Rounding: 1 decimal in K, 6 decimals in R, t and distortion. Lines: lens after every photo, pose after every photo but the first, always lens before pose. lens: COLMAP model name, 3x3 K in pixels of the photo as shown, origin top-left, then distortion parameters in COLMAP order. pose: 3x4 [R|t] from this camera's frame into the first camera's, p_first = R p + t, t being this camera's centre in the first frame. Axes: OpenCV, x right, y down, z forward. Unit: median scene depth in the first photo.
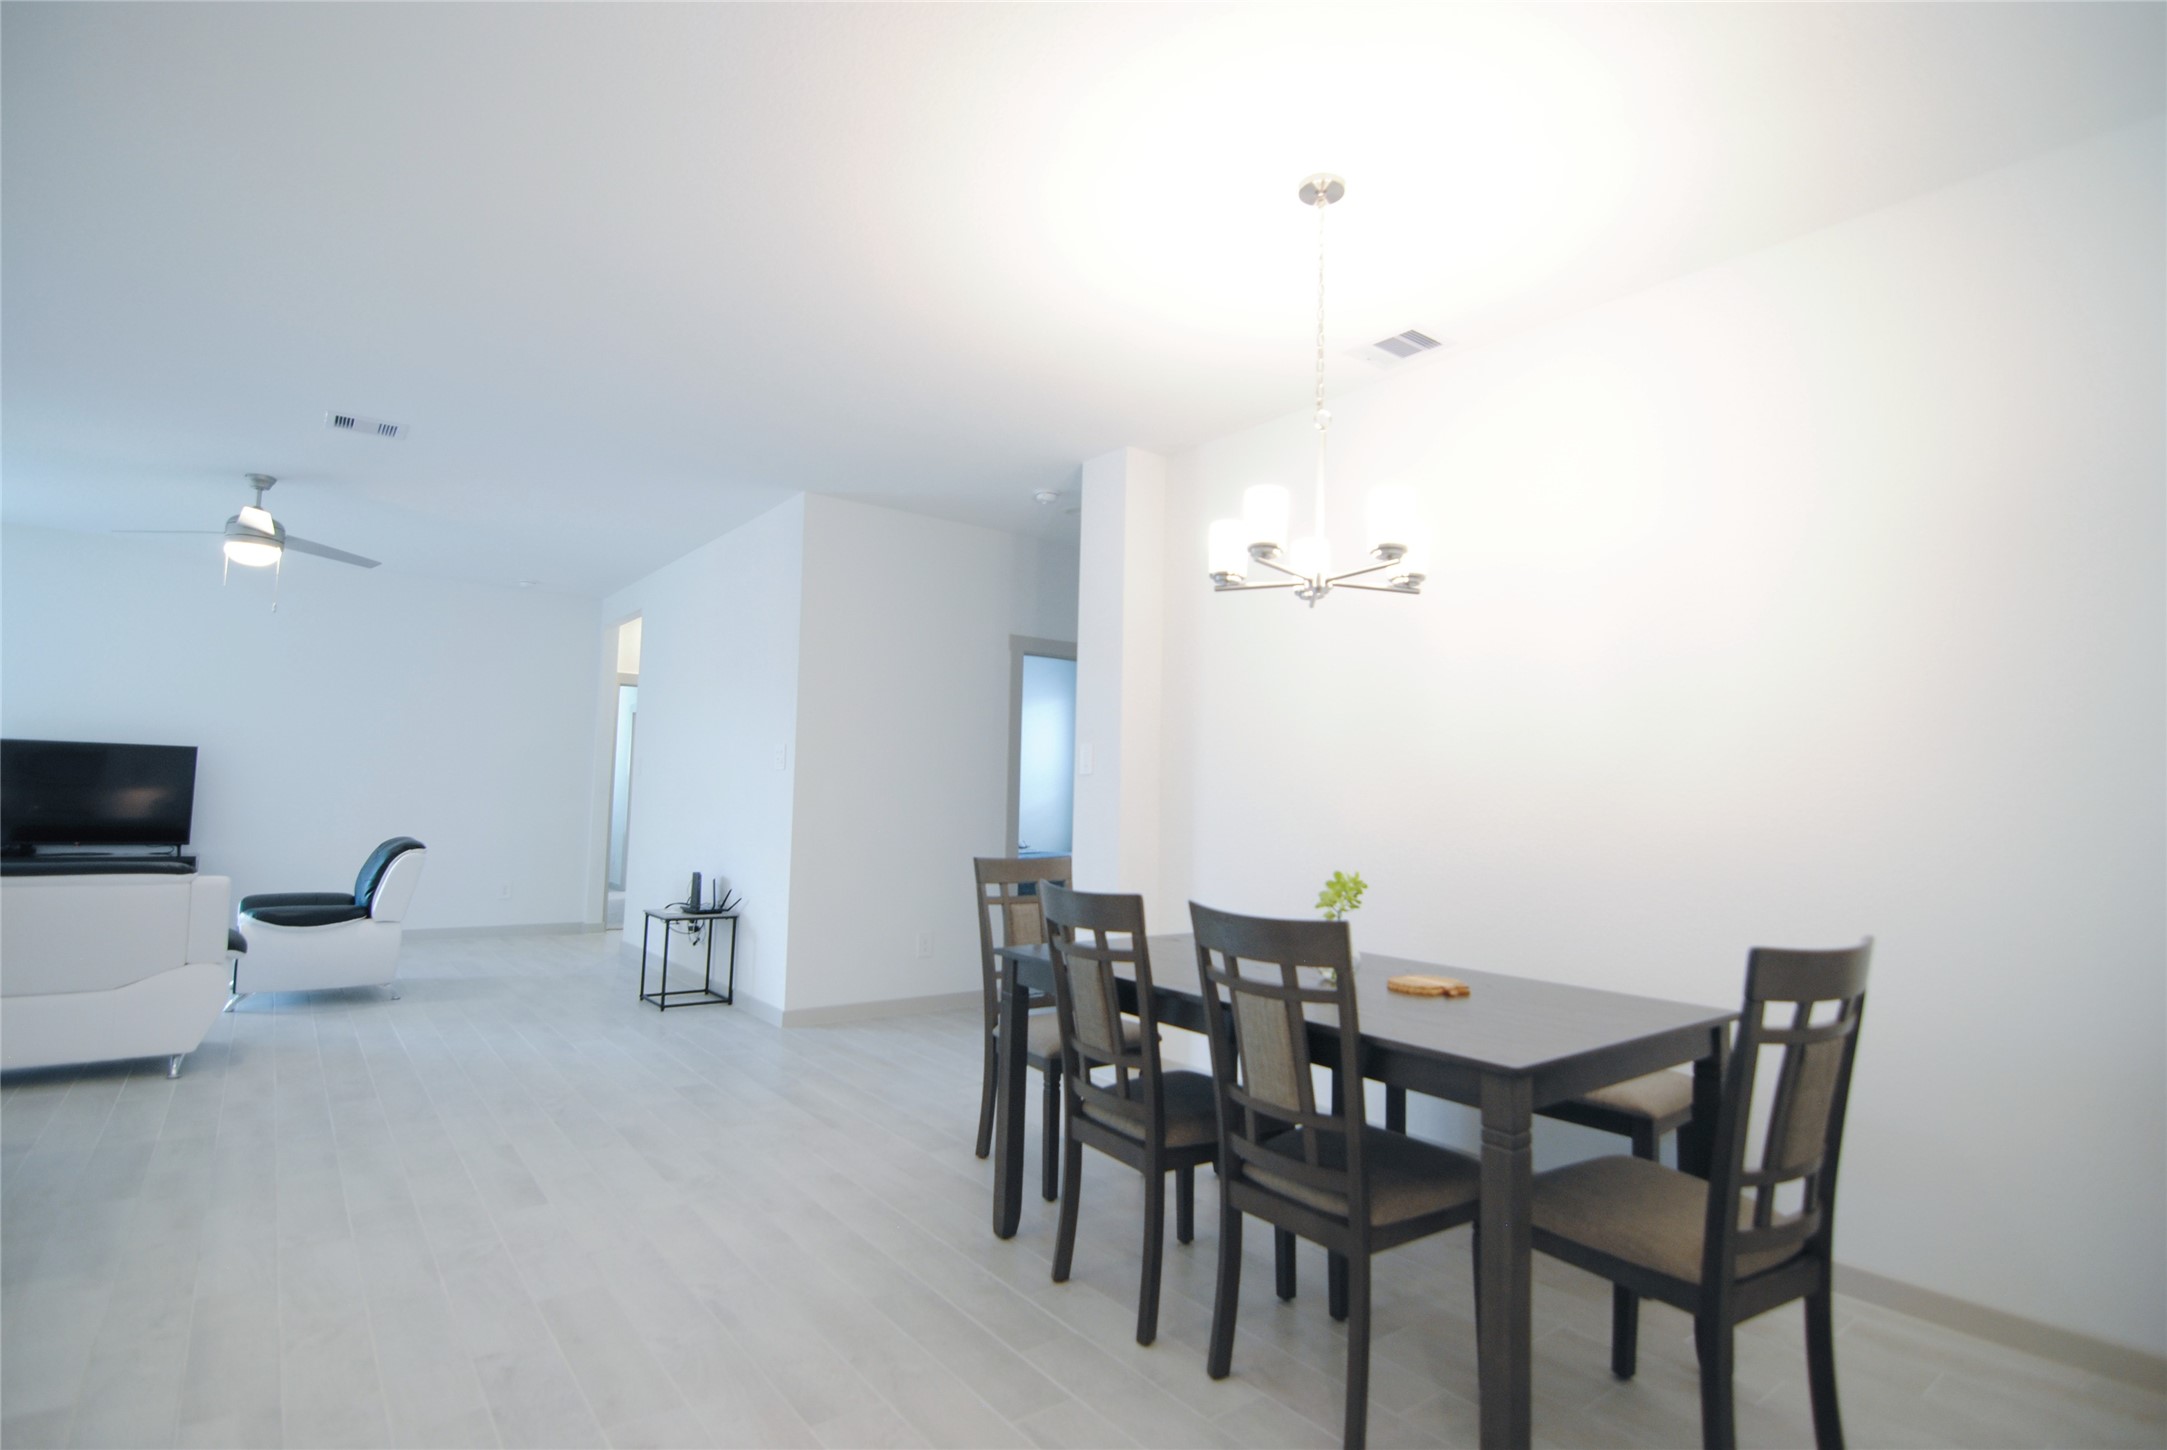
lens RADIAL K [[1050.6, 0, 1080.8], [0, 1050.6, 715.3], [0, 0, 1]] dist [0.002544, -0.017634]
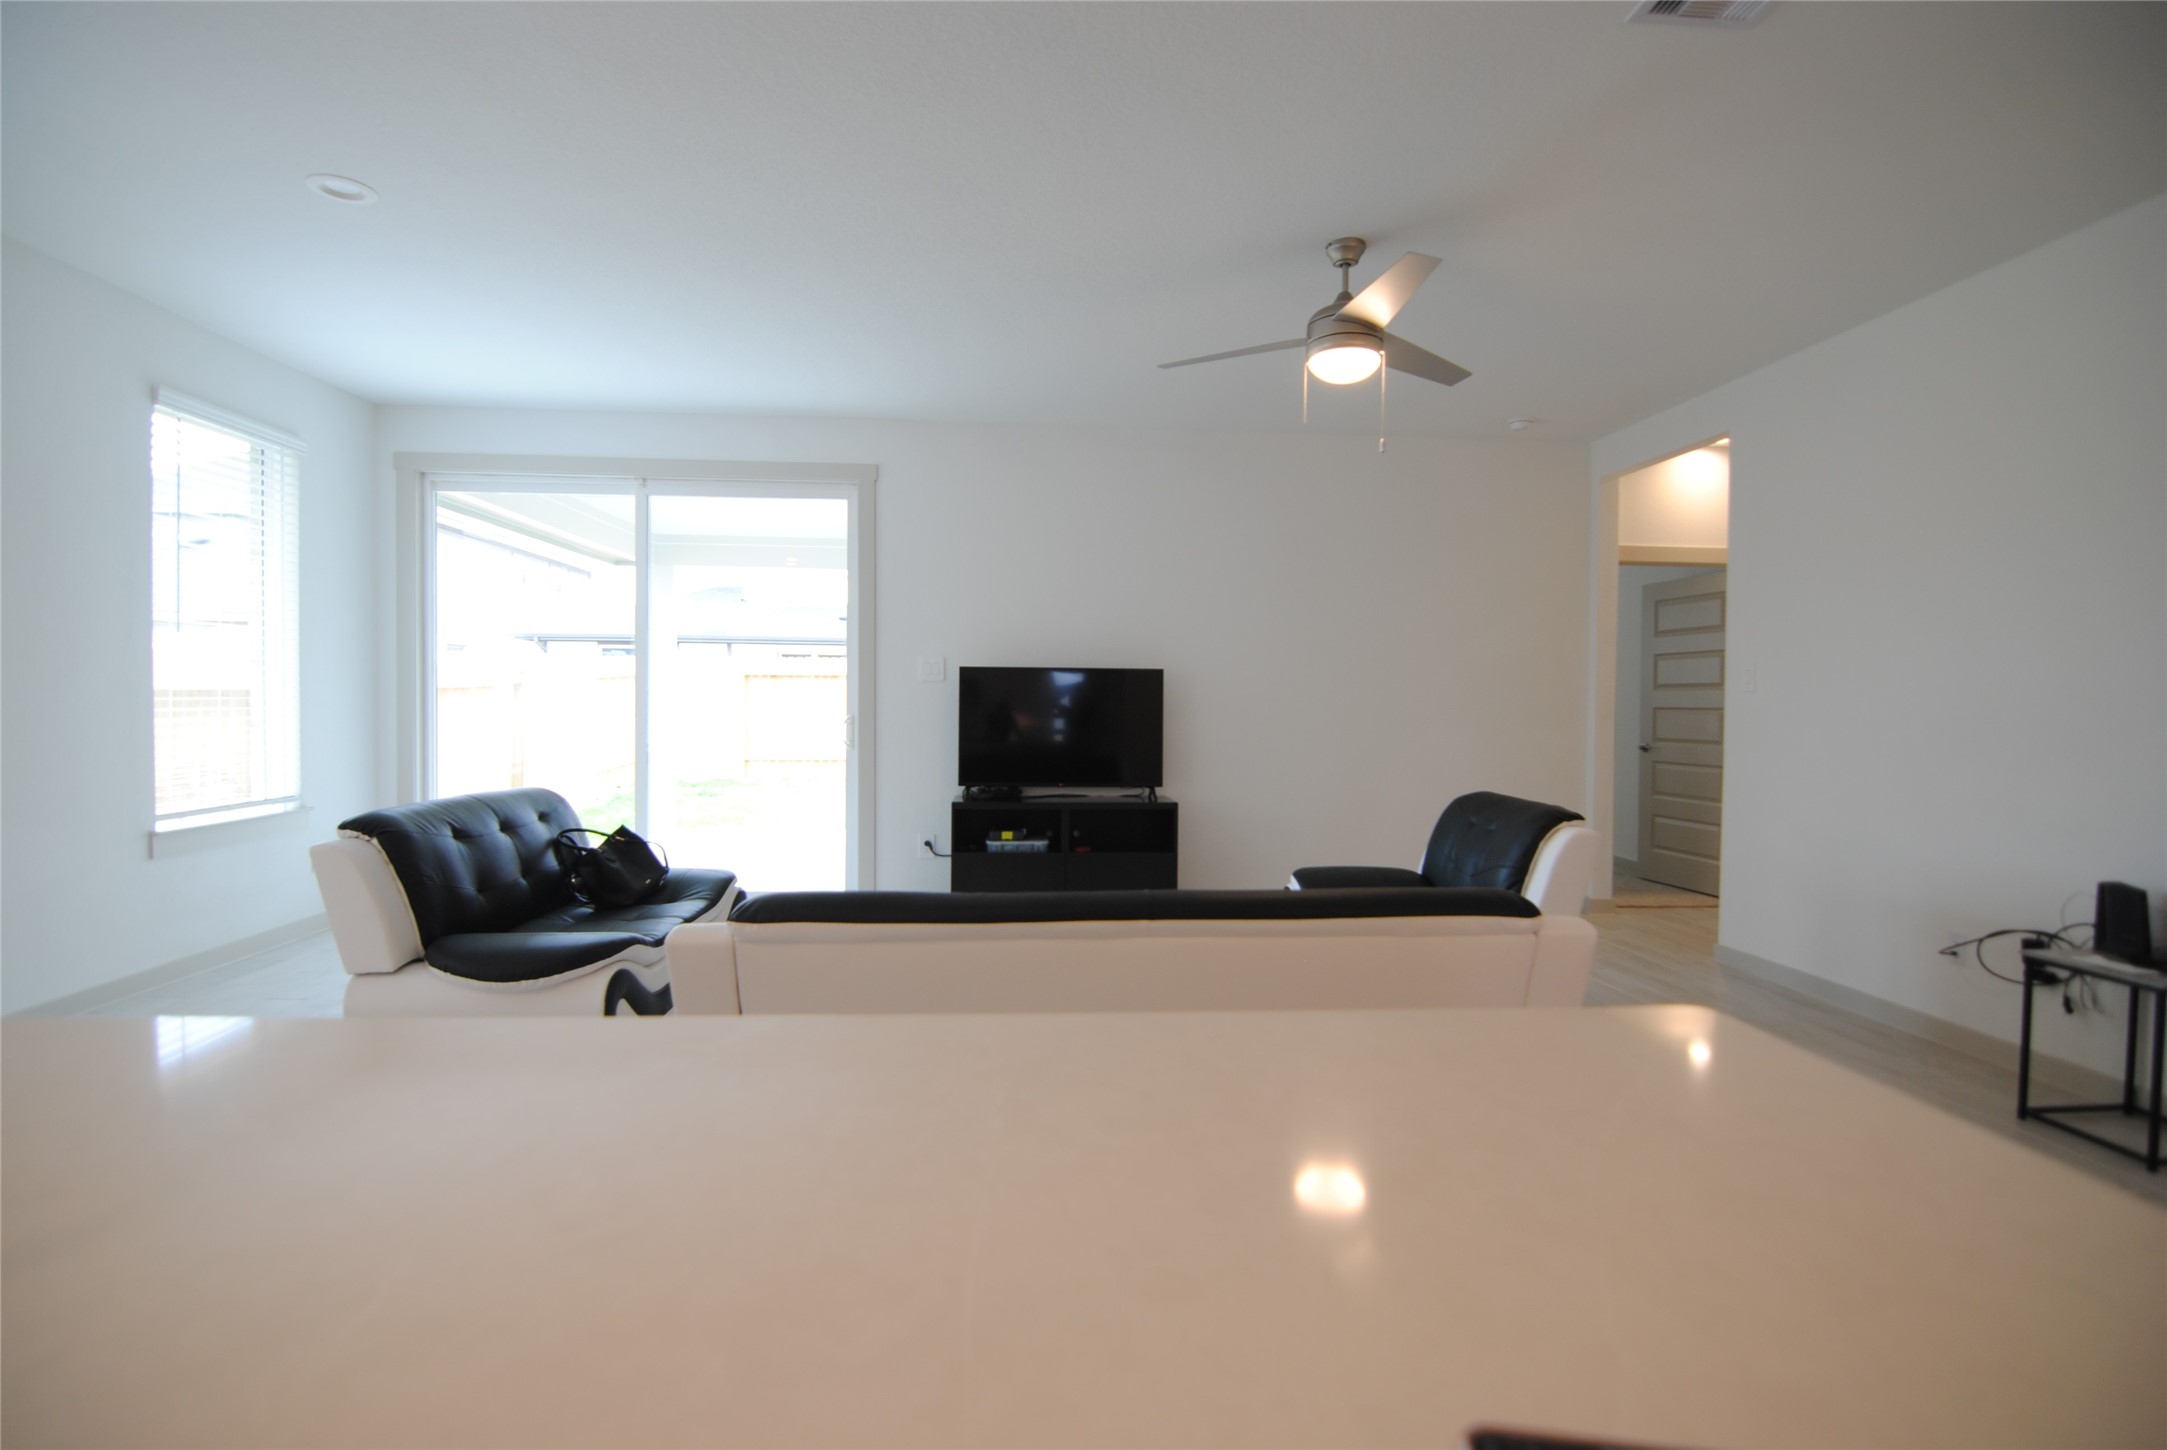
lens RADIAL K [[1050.6, 0, 1080.8], [0, 1050.6, 715.3], [0, 0, 1]] dist [0.002544, -0.017634]
pose [[0.834726, -0.004835, -0.550644, -0.506428], [0.052069, 0.996174, 0.070185, 0.005627], [0.548198, -0.087256, 0.831784, 0.309373]]
